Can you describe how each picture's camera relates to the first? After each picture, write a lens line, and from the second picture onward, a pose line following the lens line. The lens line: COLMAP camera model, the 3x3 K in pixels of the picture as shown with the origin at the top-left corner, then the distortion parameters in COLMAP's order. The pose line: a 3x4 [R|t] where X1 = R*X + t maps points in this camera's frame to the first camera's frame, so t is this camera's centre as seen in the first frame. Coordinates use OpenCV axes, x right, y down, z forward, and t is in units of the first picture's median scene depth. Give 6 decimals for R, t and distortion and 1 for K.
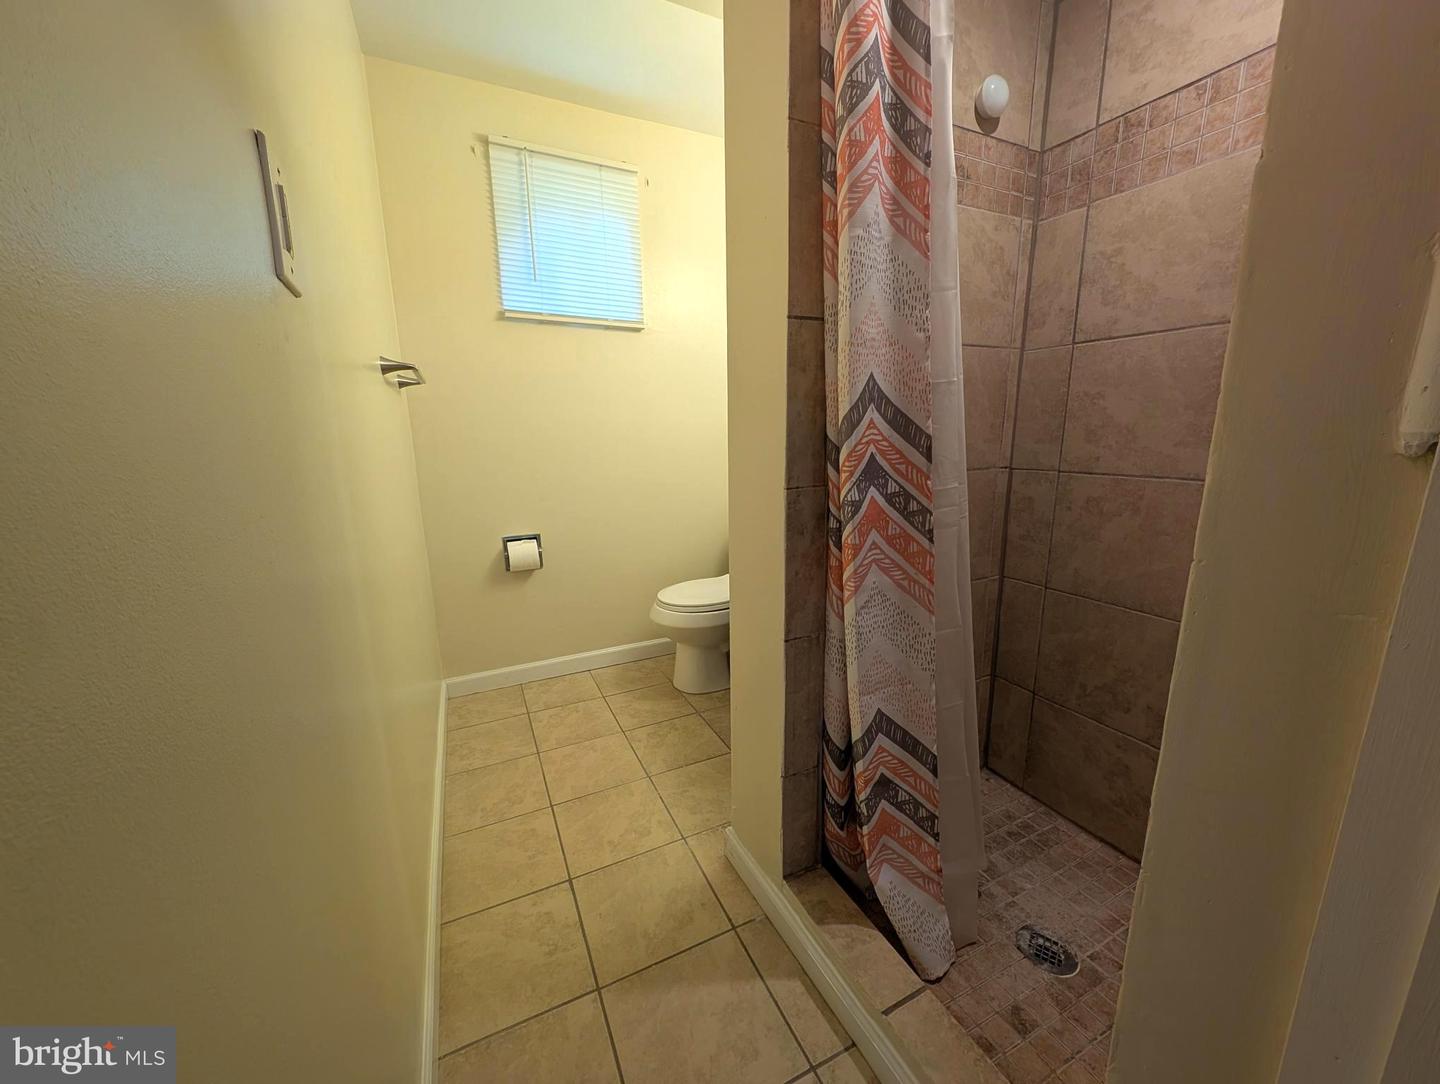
lens RADIAL K [[542.8, 0, 724.4], [0, 542.8, 544.0], [0, 0, 1]] dist [0.004152, -0.002636]
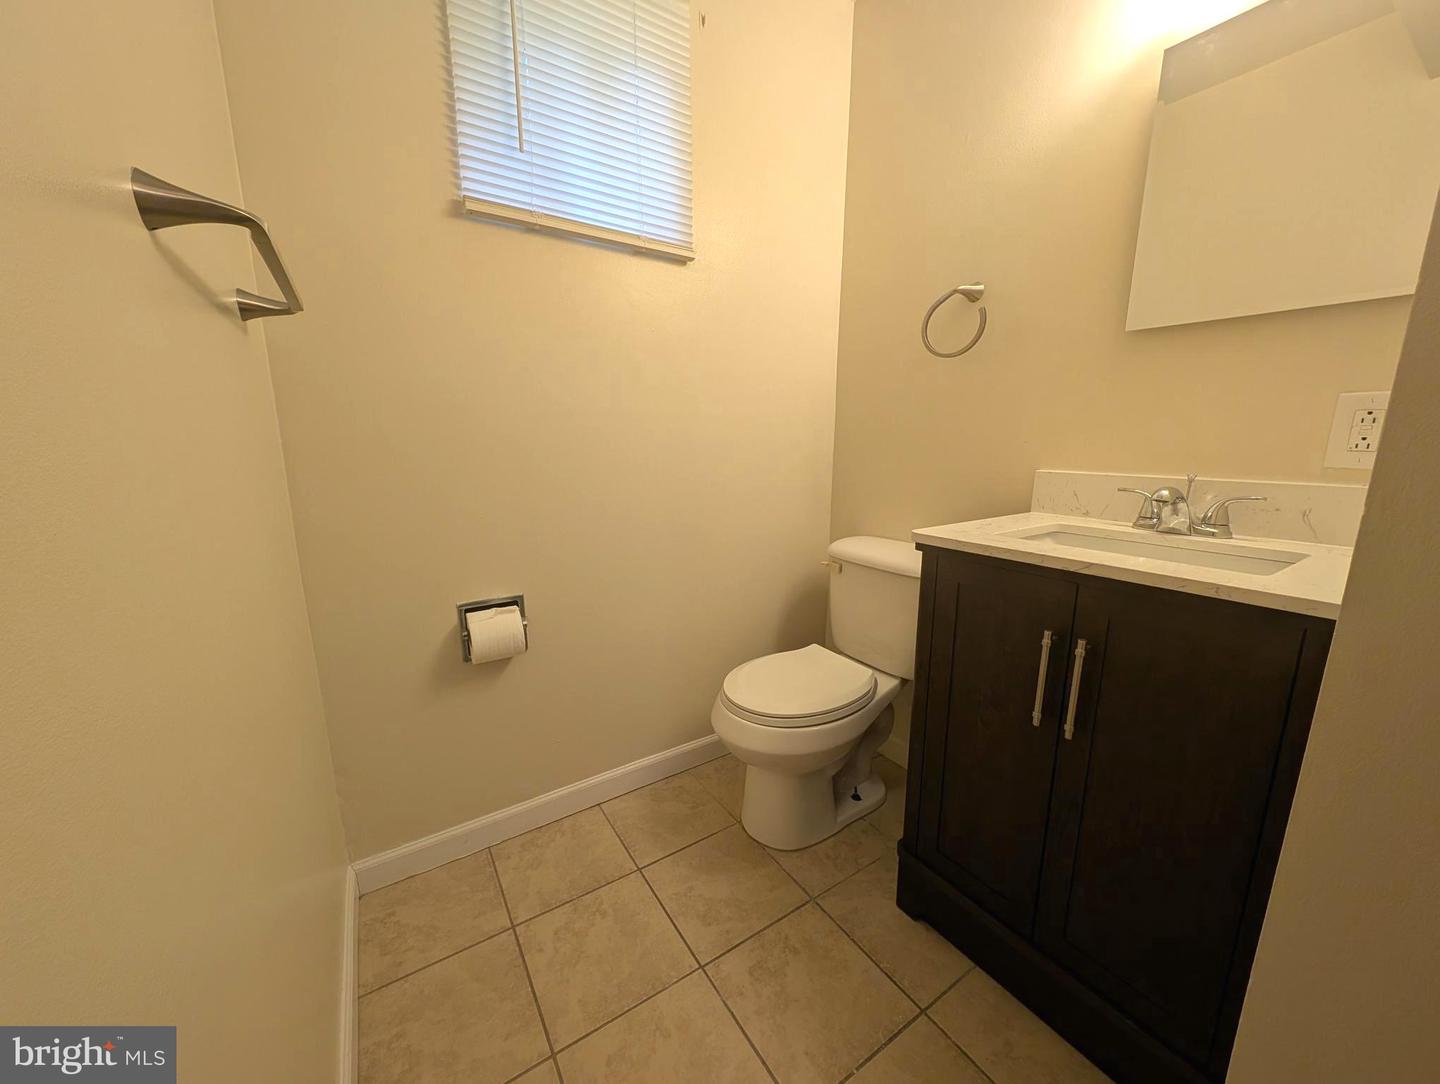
lens RADIAL K [[542.8, 0, 720.5], [0, 542.8, 542.4], [0, 0, 1]] dist [0.004152, -0.002636]
pose [[0.992206, -0.011567, 0.124070, -0.206304], [0.012404, 0.999905, -0.005974, -0.072302], [-0.123990, 0.007466, 0.992255, 0.400023]]
